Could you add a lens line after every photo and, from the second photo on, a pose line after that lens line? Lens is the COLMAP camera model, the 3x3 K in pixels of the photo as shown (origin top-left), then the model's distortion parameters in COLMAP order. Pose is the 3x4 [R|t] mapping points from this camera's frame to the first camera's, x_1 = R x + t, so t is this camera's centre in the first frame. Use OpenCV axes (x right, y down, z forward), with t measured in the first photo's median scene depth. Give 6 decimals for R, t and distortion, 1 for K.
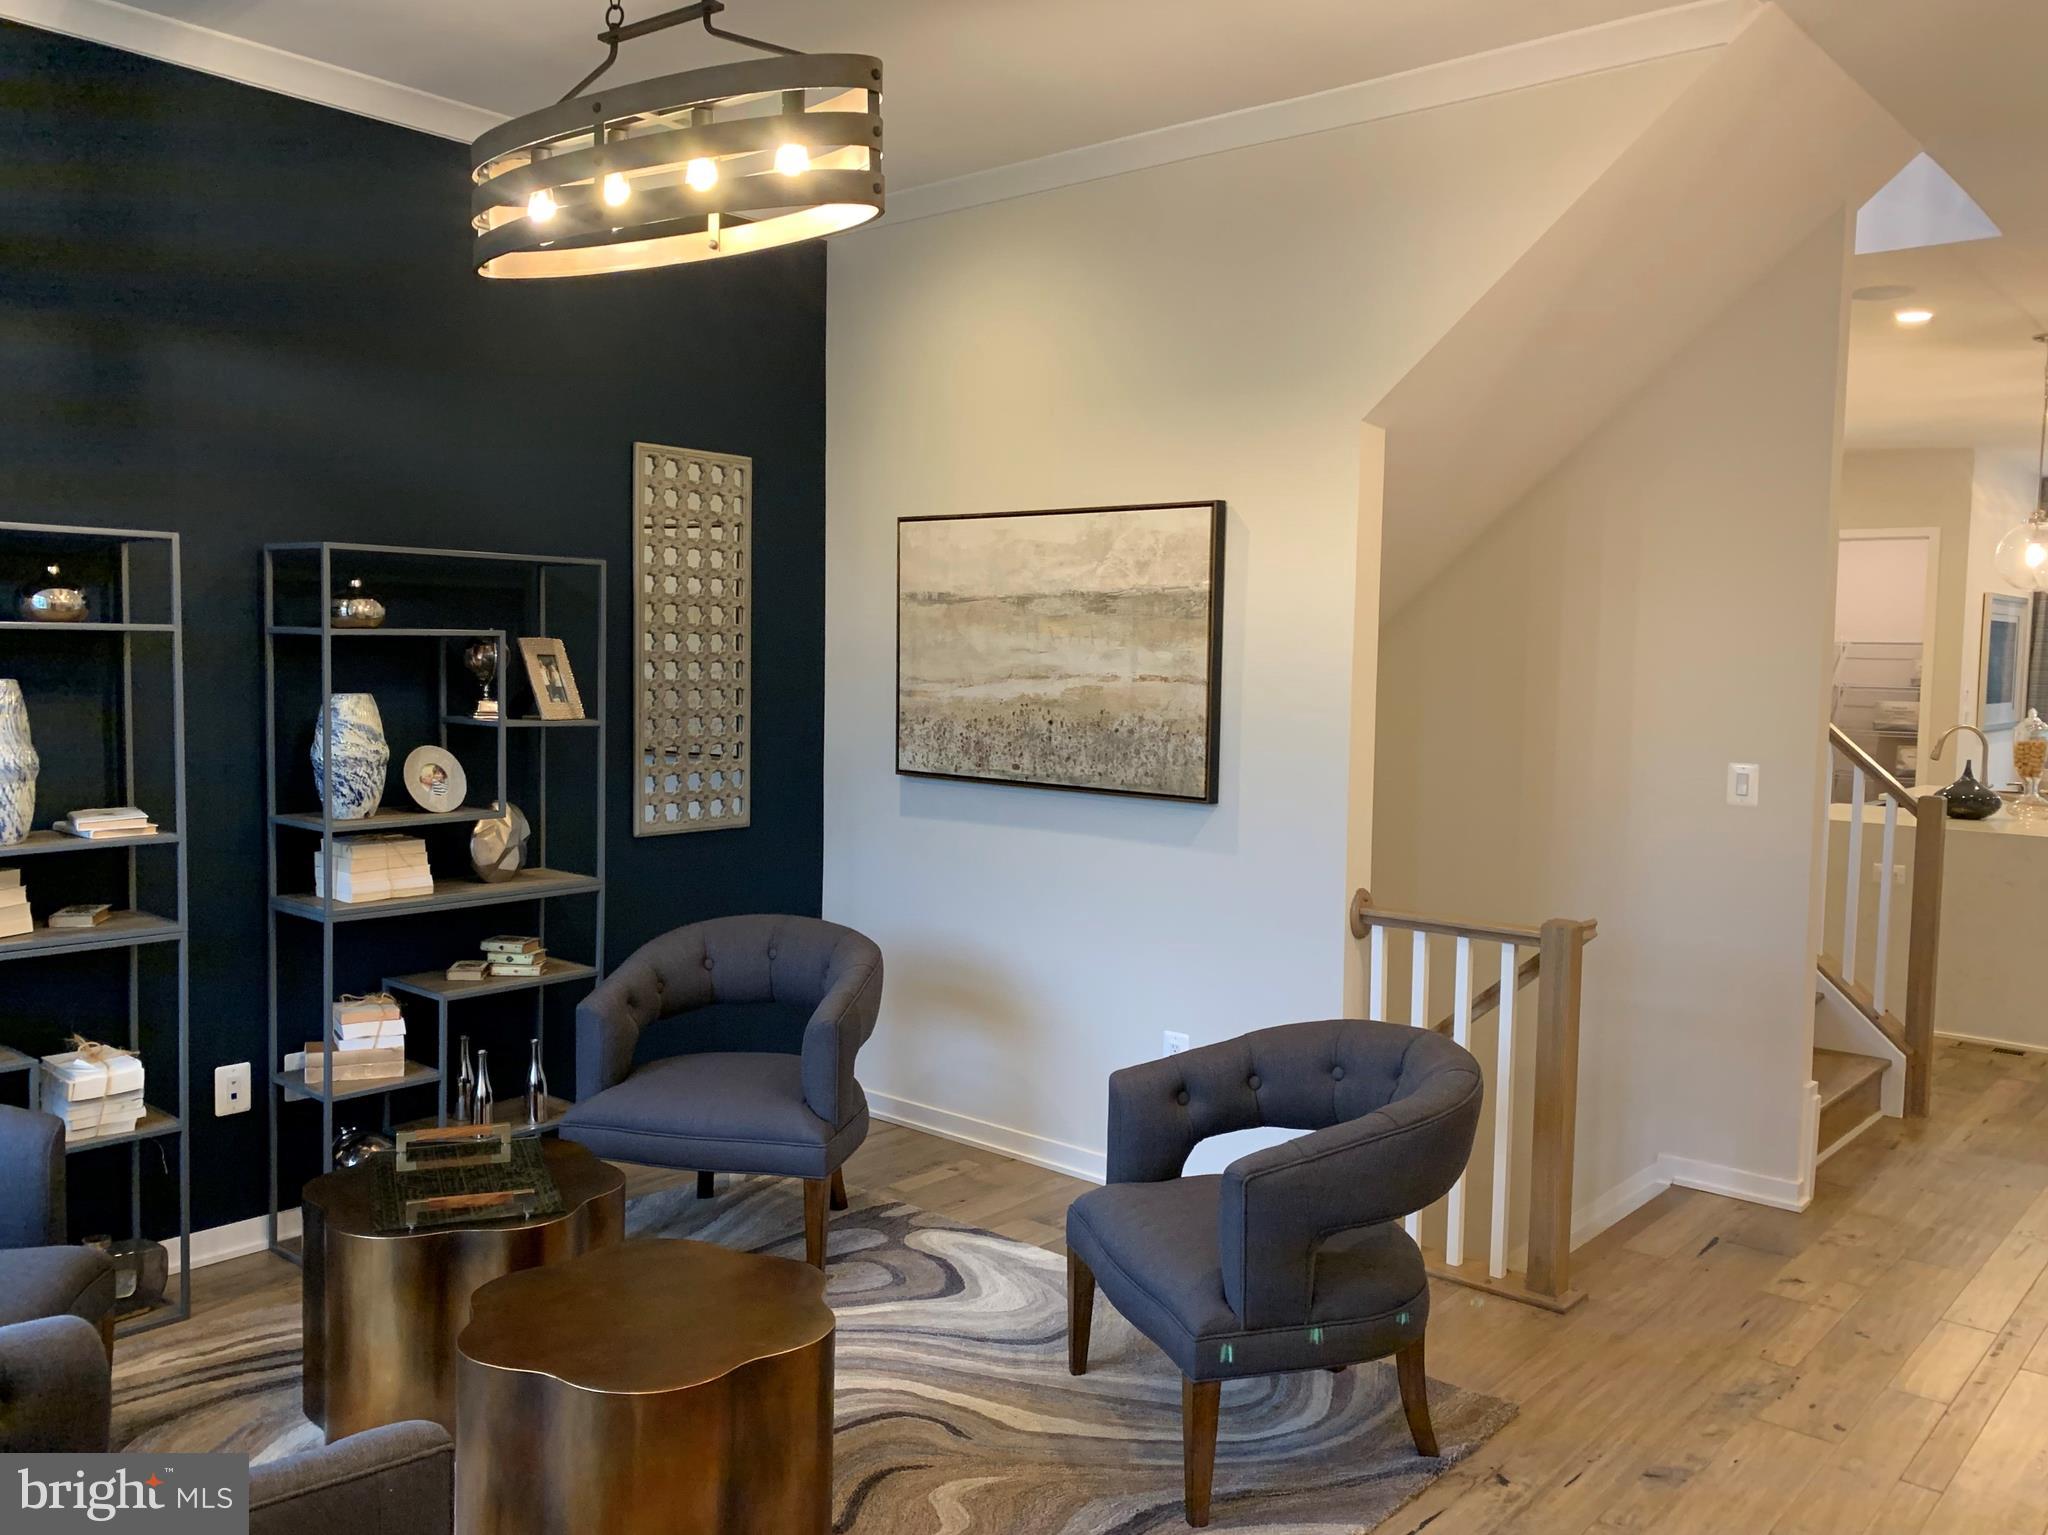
lens RADIAL K [[1646.2, 0, 1007.5], [0, 1646.2, 762.3], [0, 0, 1]] dist [0.079829, -0.110776]
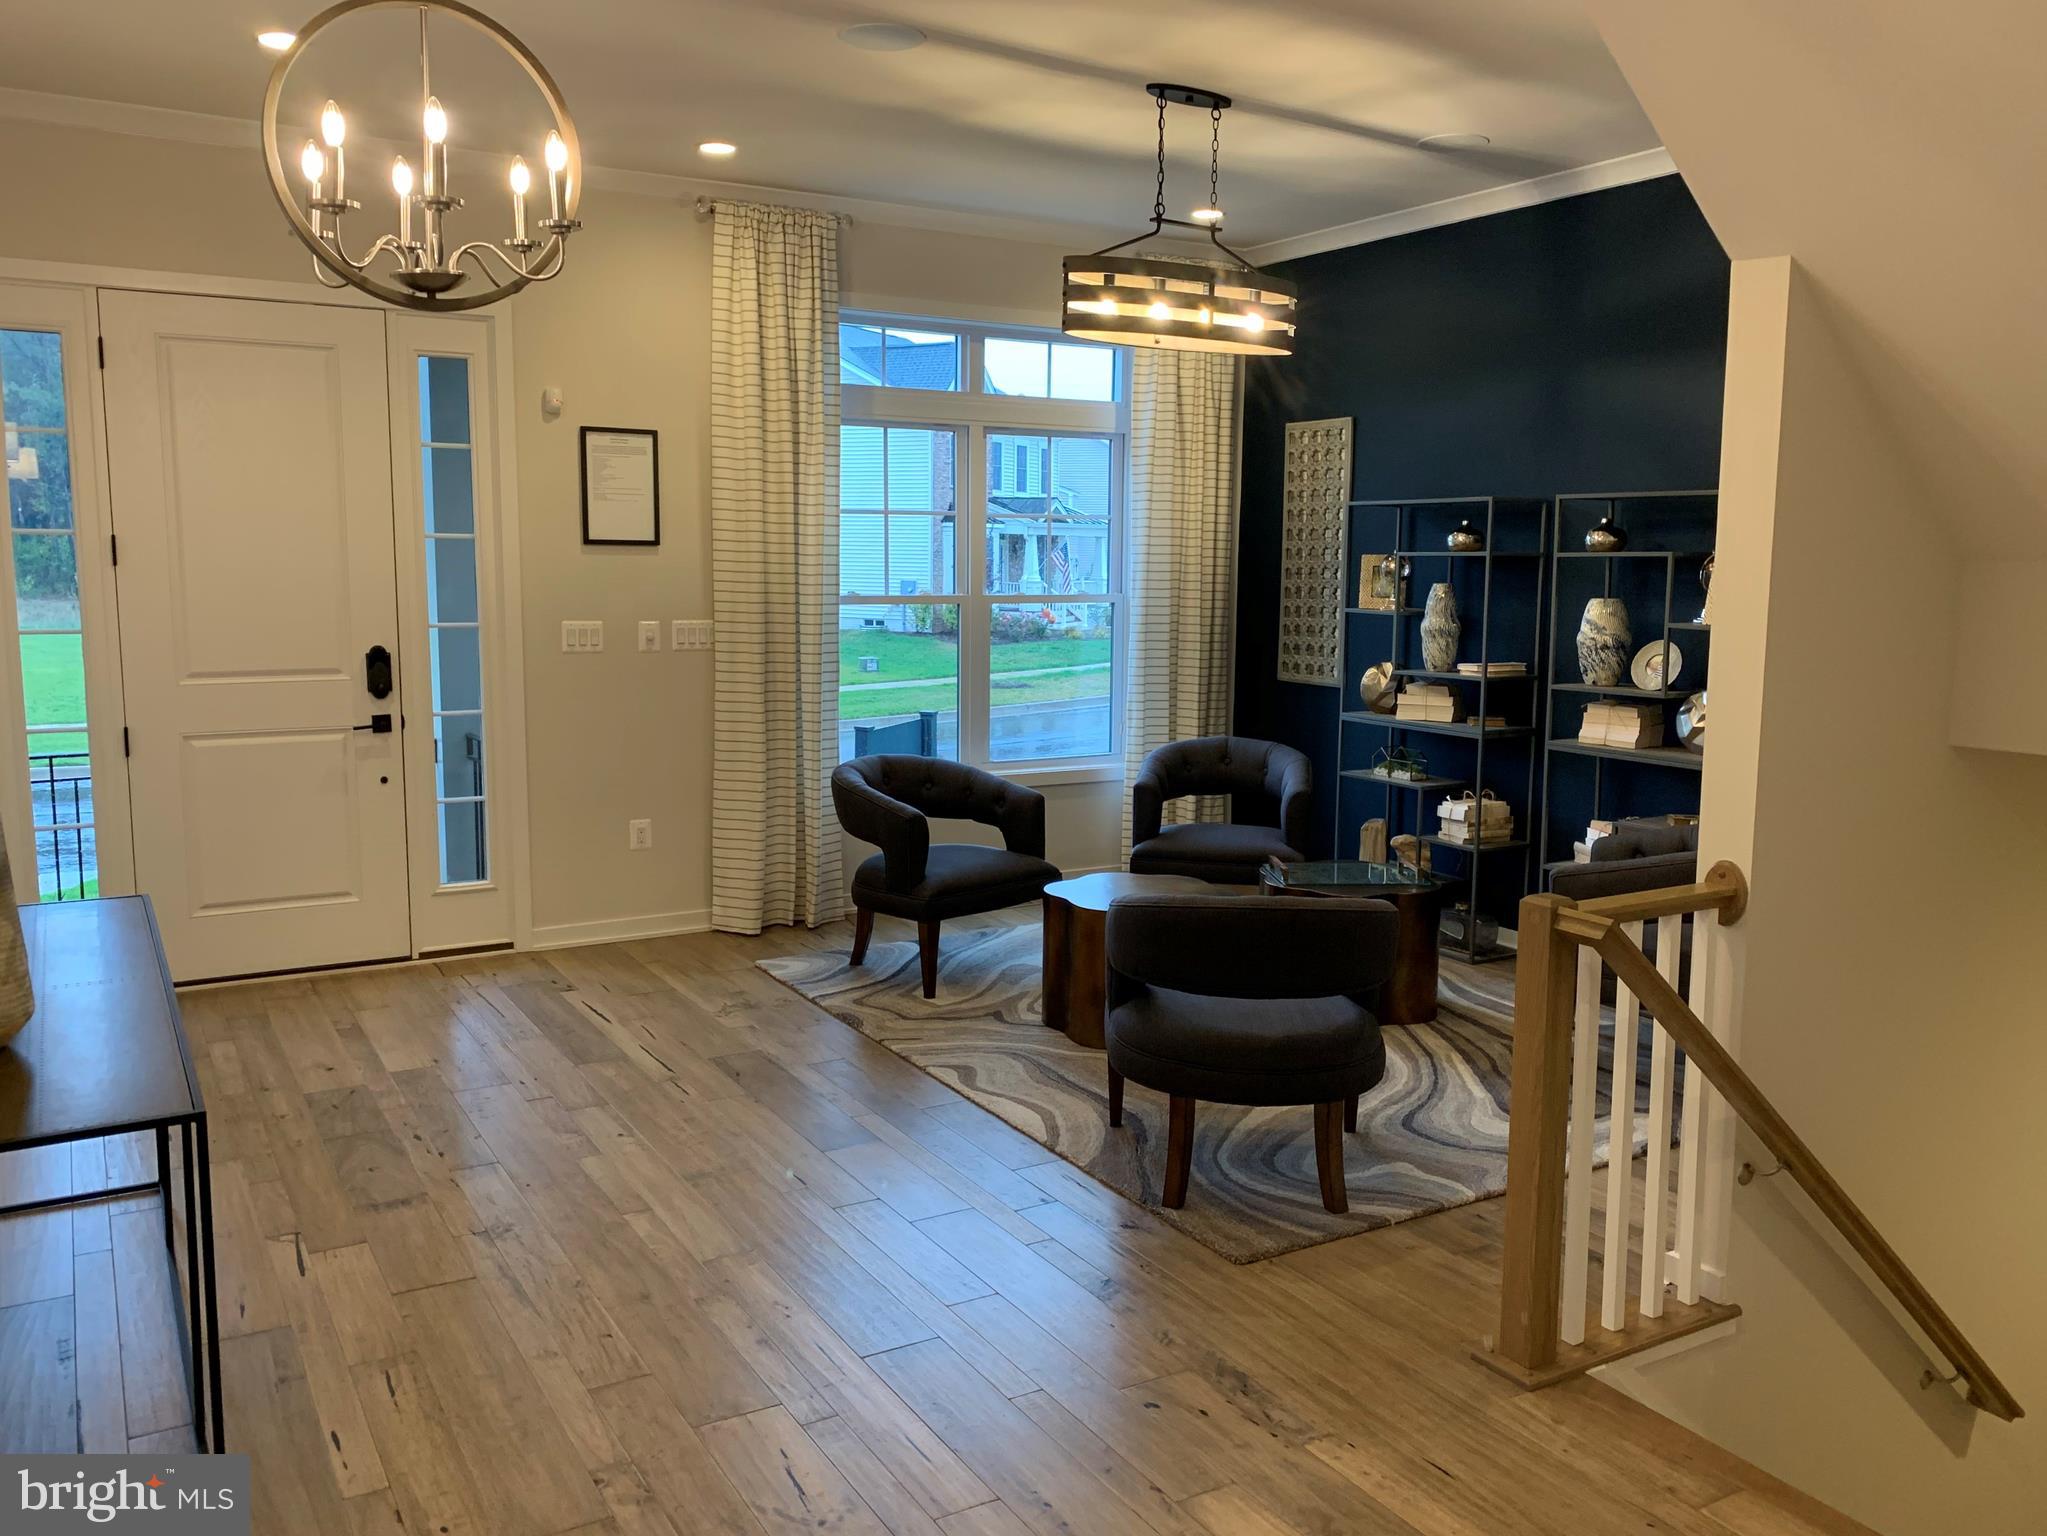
lens RADIAL K [[1581.8, 0, 1018.3], [0, 1581.8, 758.2], [0, 0, 1]] dist [0.059561, -0.095020]
pose [[-0.314827, 0.103936, -0.943441, 1.104773], [-0.083613, 0.987085, 0.136646, -0.052016], [0.945459, 0.121904, -0.302071, 0.976206]]
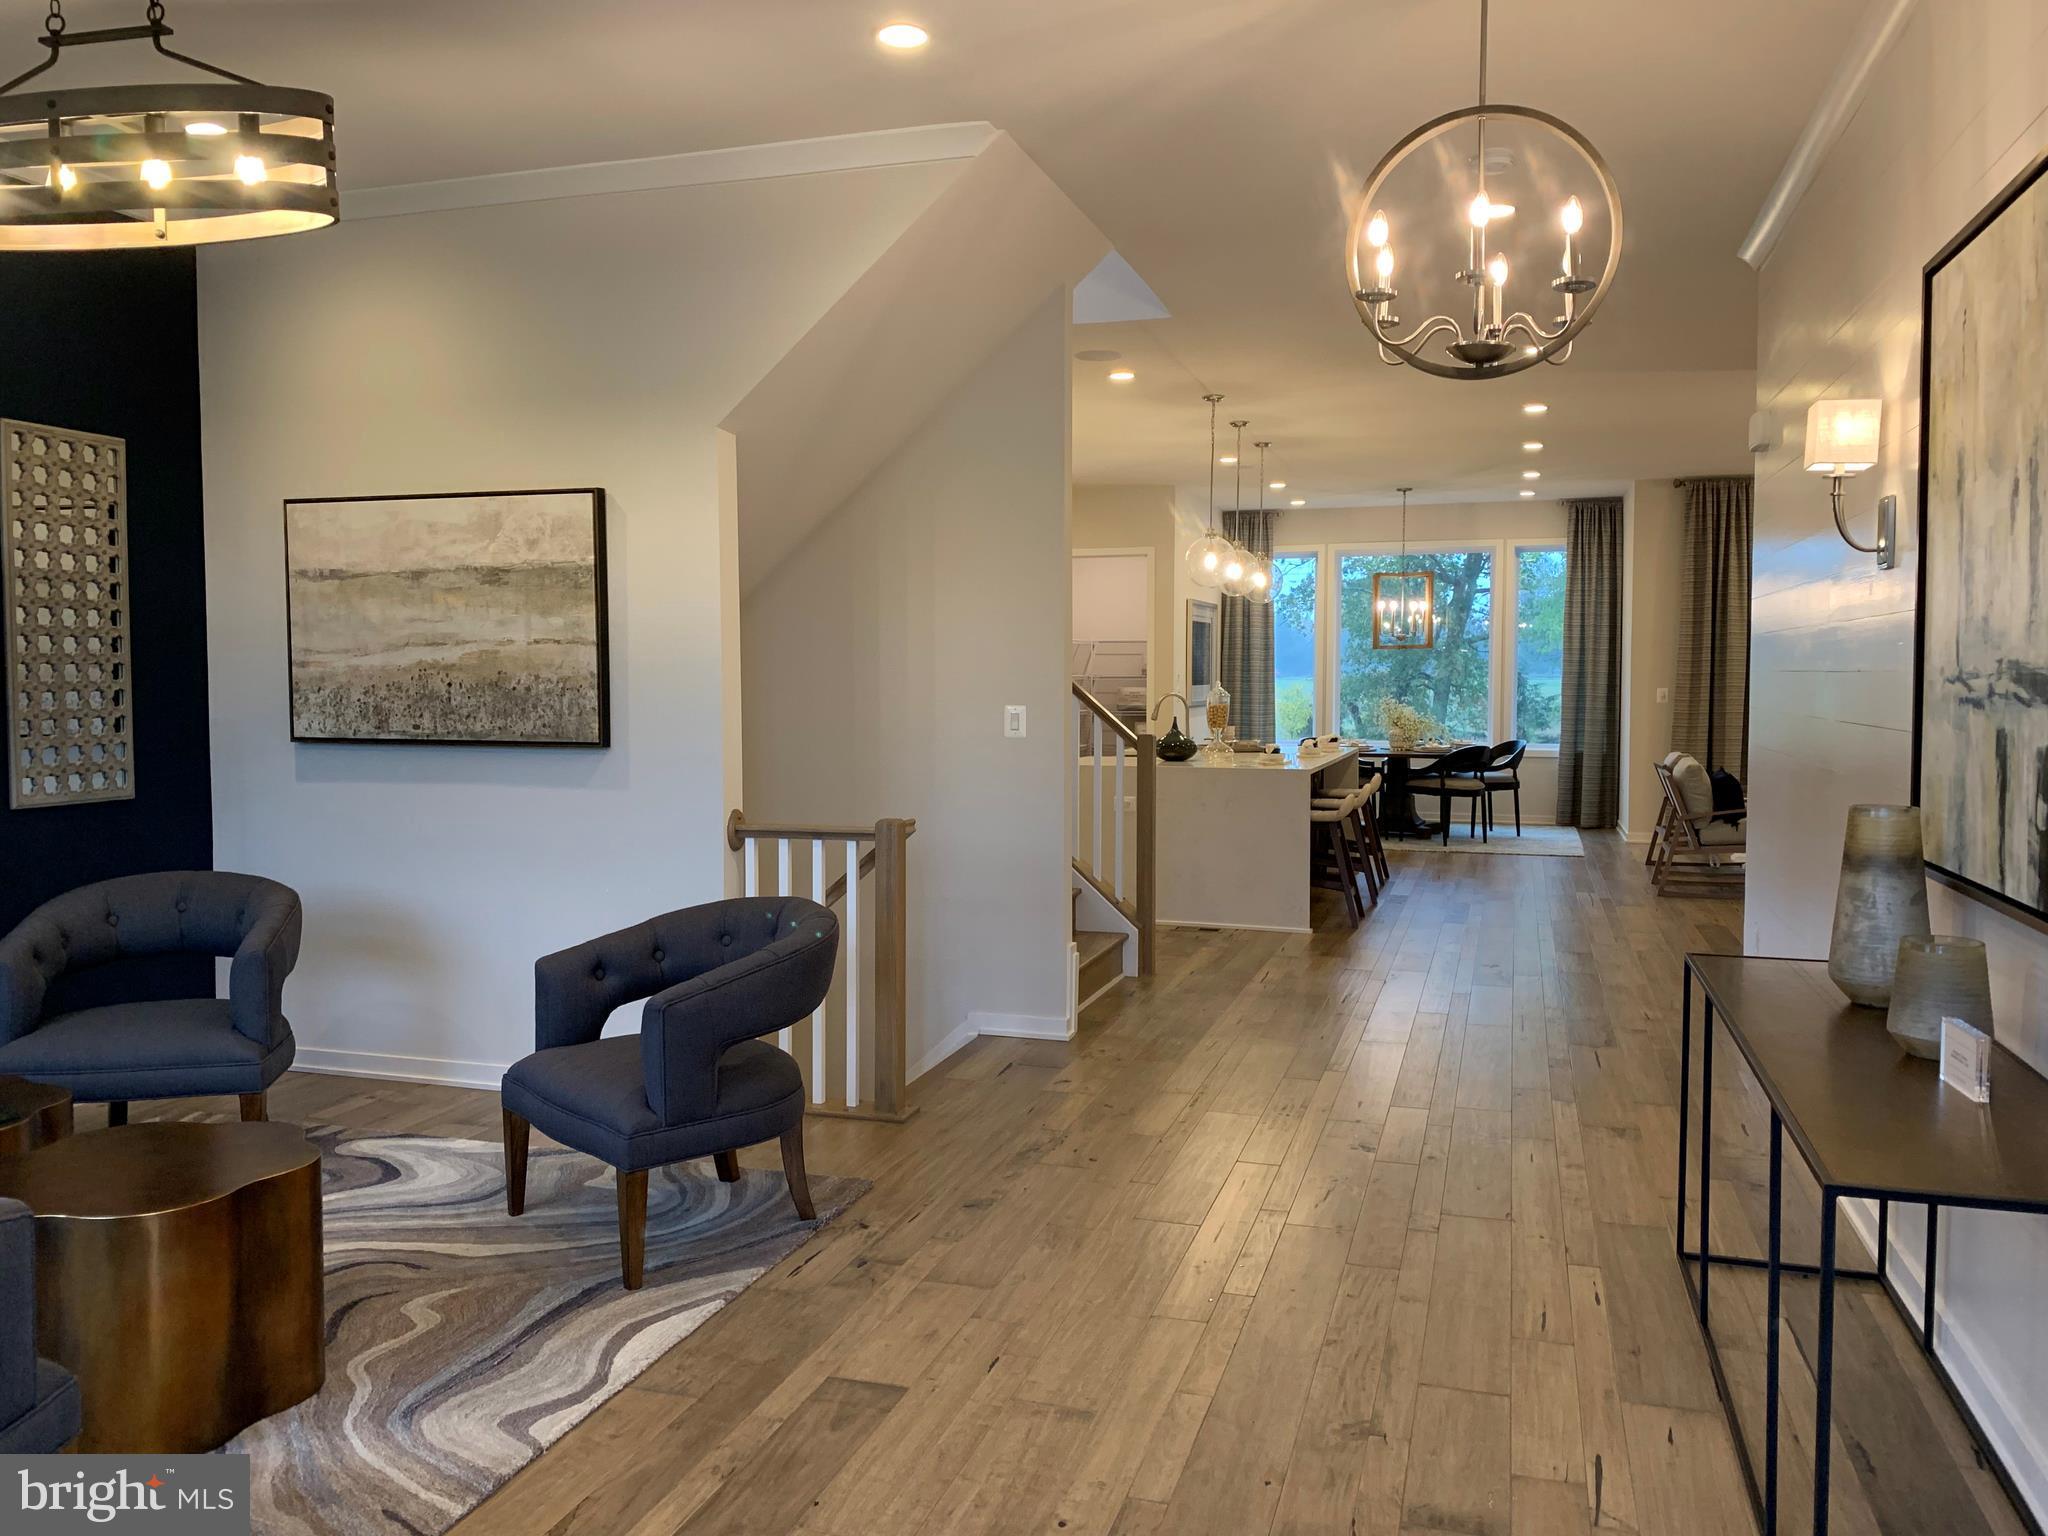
lens RADIAL K [[1582.6, 0, 1018.8], [0, 1582.6, 758.2], [0, 0, 1]] dist [0.059561, -0.095020]
pose [[0.916901, -0.038772, 0.397227, -0.060426], [0.044960, 0.998969, -0.006274, 0.059202], [-0.396574, 0.023612, 0.917699, -0.168024]]
